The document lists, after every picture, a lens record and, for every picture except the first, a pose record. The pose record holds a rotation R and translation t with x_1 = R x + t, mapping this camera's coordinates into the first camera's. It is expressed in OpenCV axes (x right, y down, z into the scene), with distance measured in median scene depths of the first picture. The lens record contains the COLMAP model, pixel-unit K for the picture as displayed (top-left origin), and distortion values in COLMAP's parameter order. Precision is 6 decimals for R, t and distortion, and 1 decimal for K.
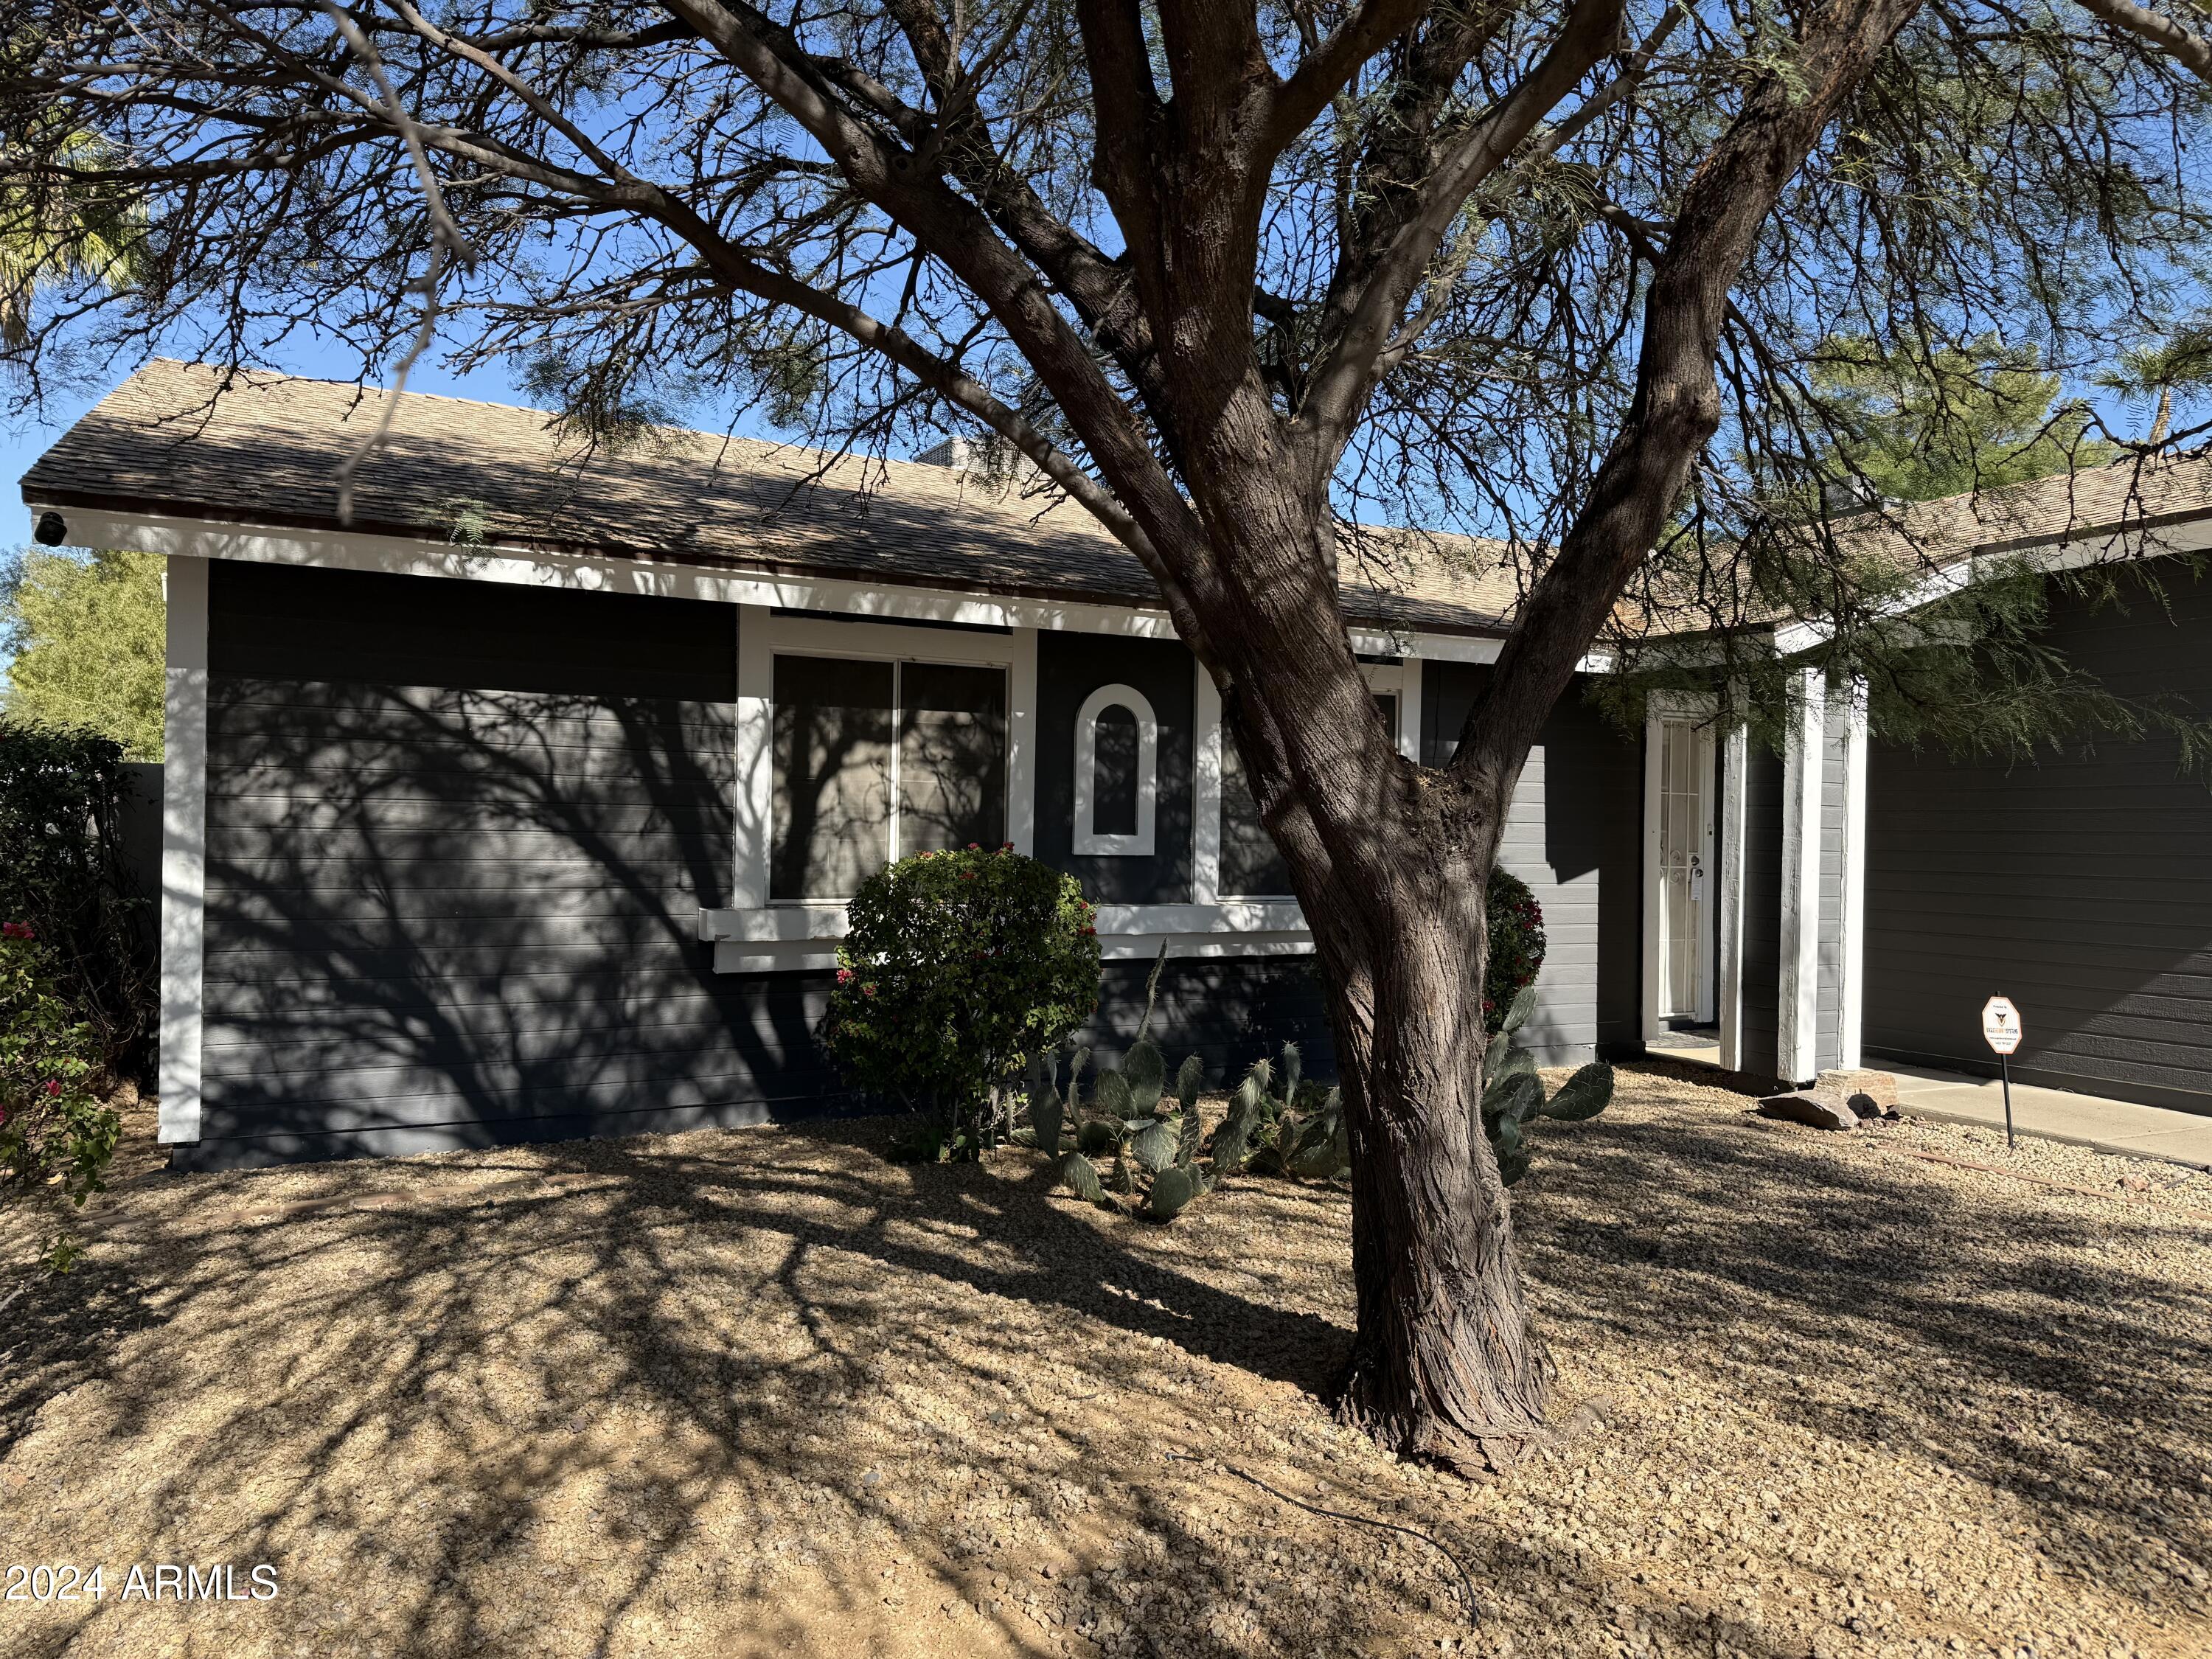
lens RADIAL K [[1556.6, 0, 1111.7], [0, 1556.6, 825.9], [0, 0, 1]] dist [0.049637, -0.055087]
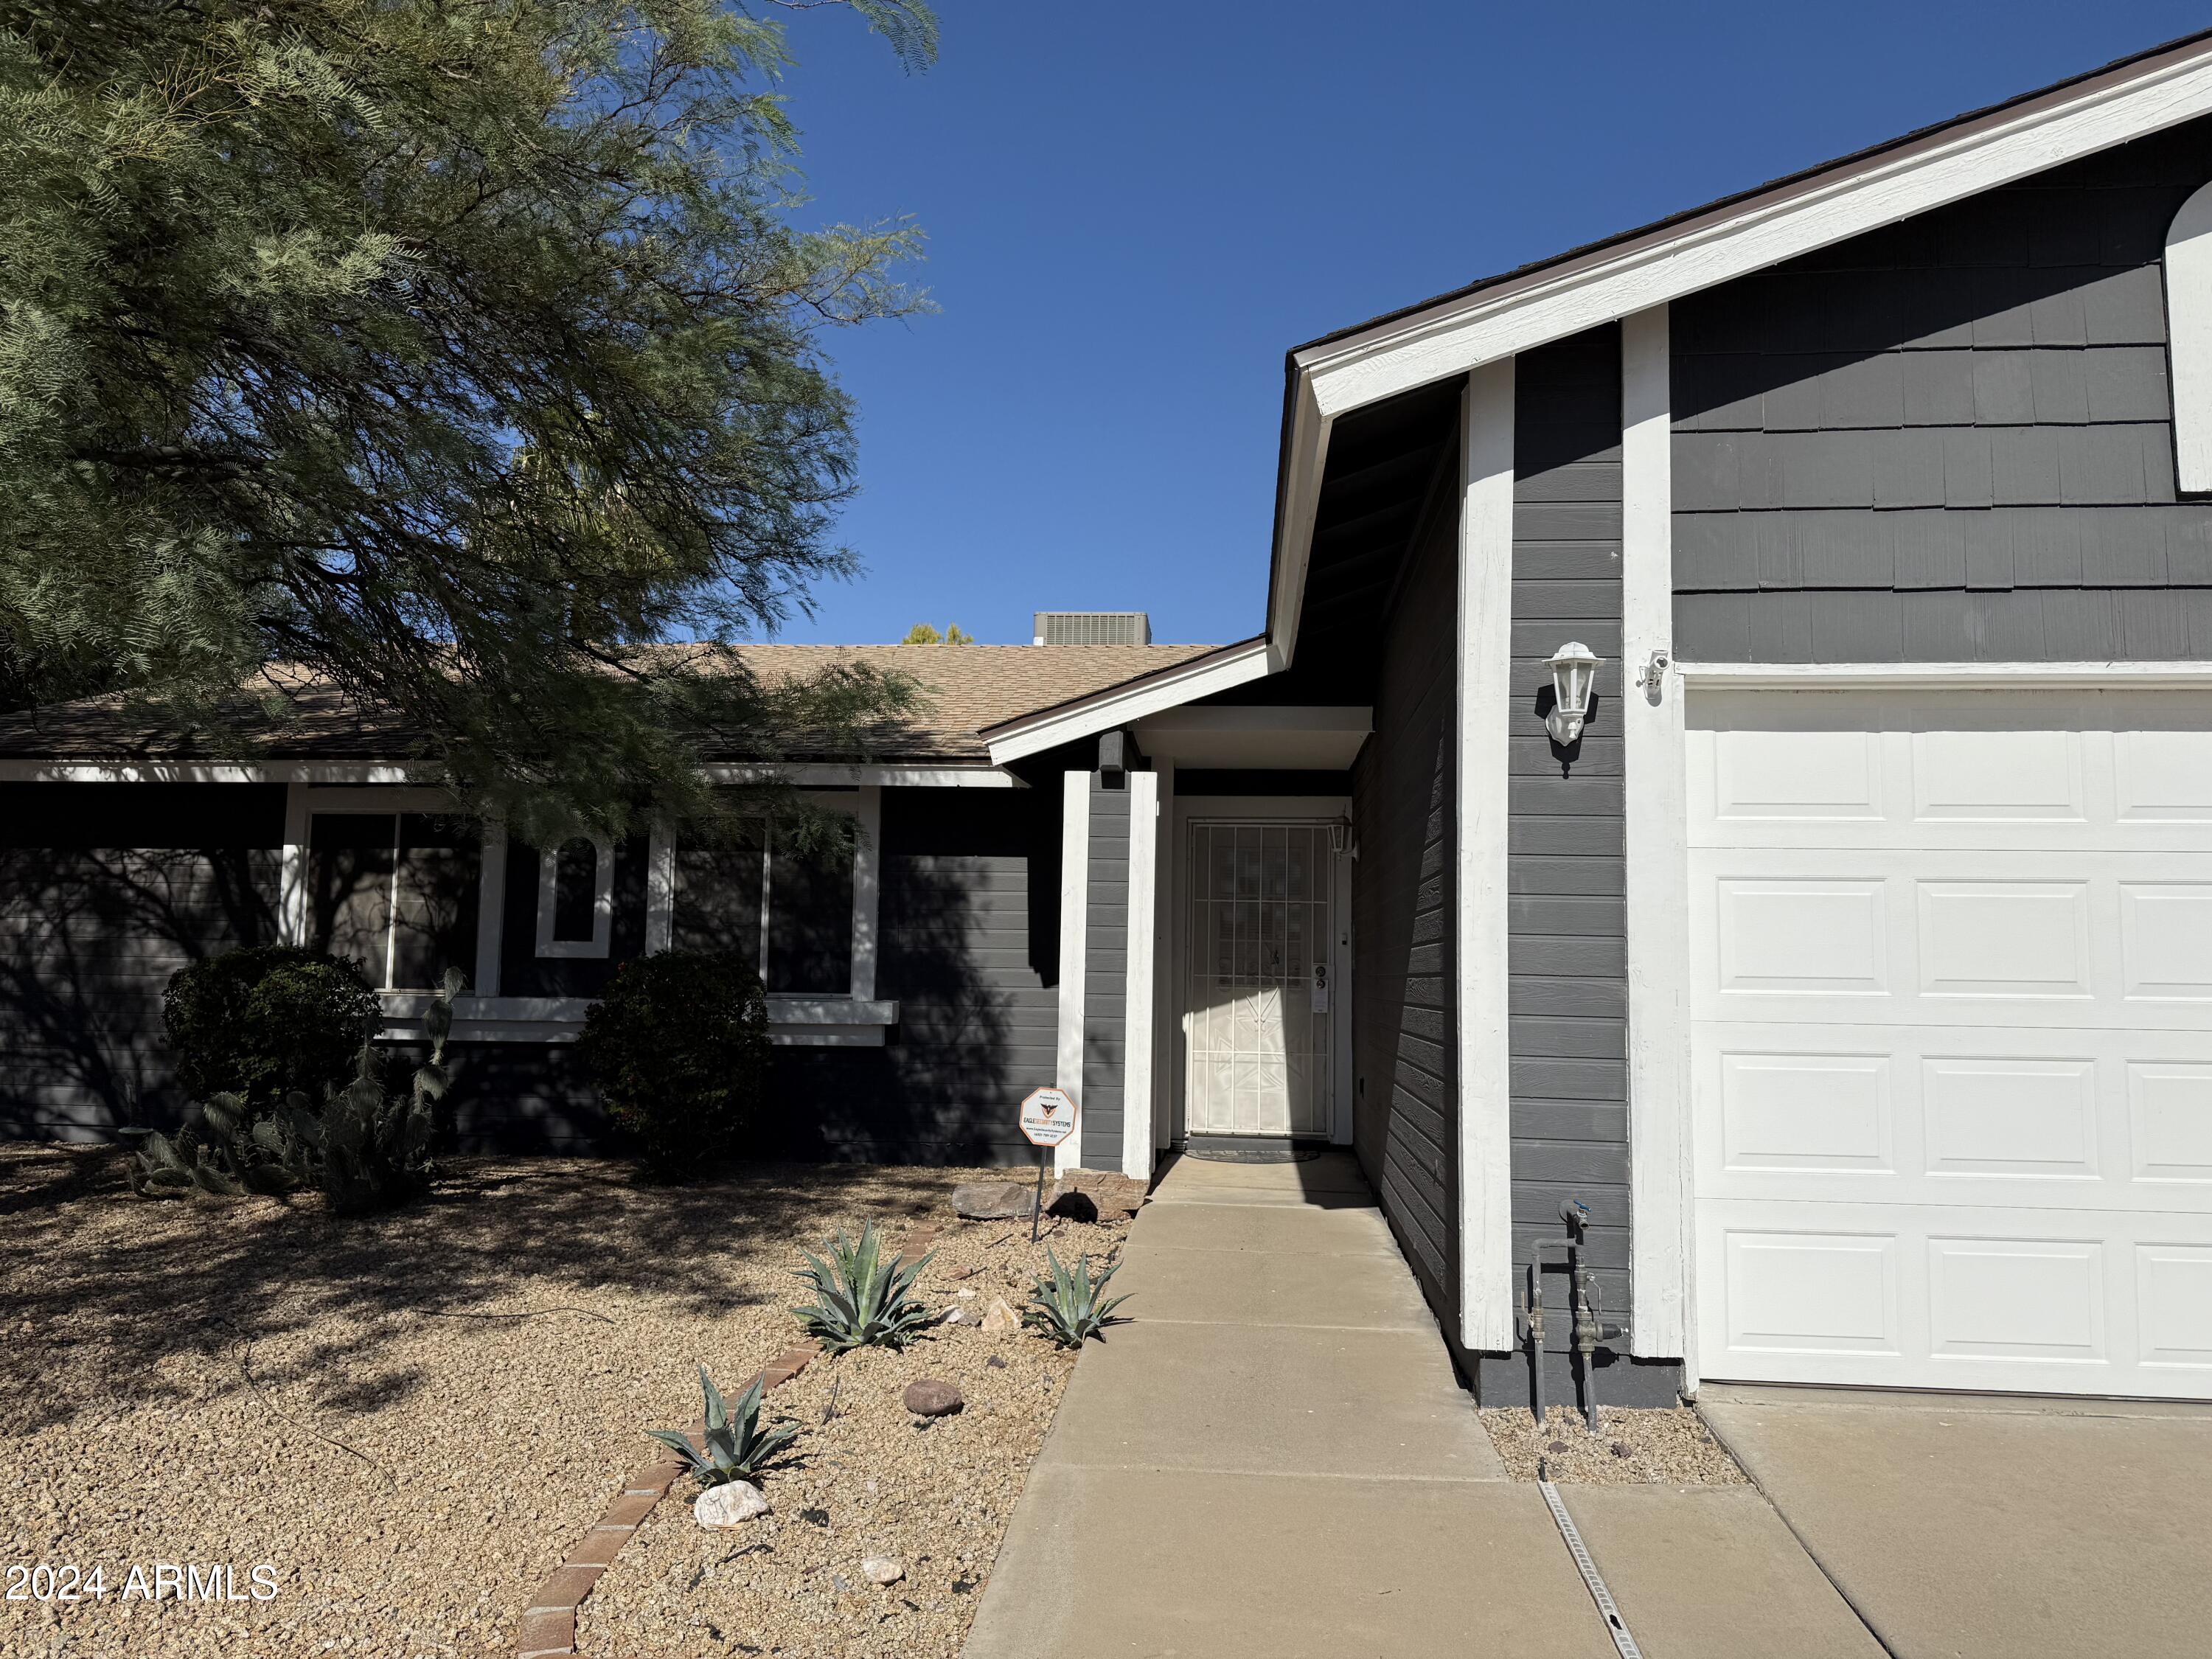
lens RADIAL K [[1556.6, 0, 1113.1], [0, 1556.6, 824.5], [0, 0, 1]] dist [0.049637, -0.055087]
pose [[0.830759, -0.058577, -0.553541, 1.396050], [-0.003342, 0.993905, -0.110193, 0.064806], [0.556622, 0.093394, 0.825500, 0.255382]]
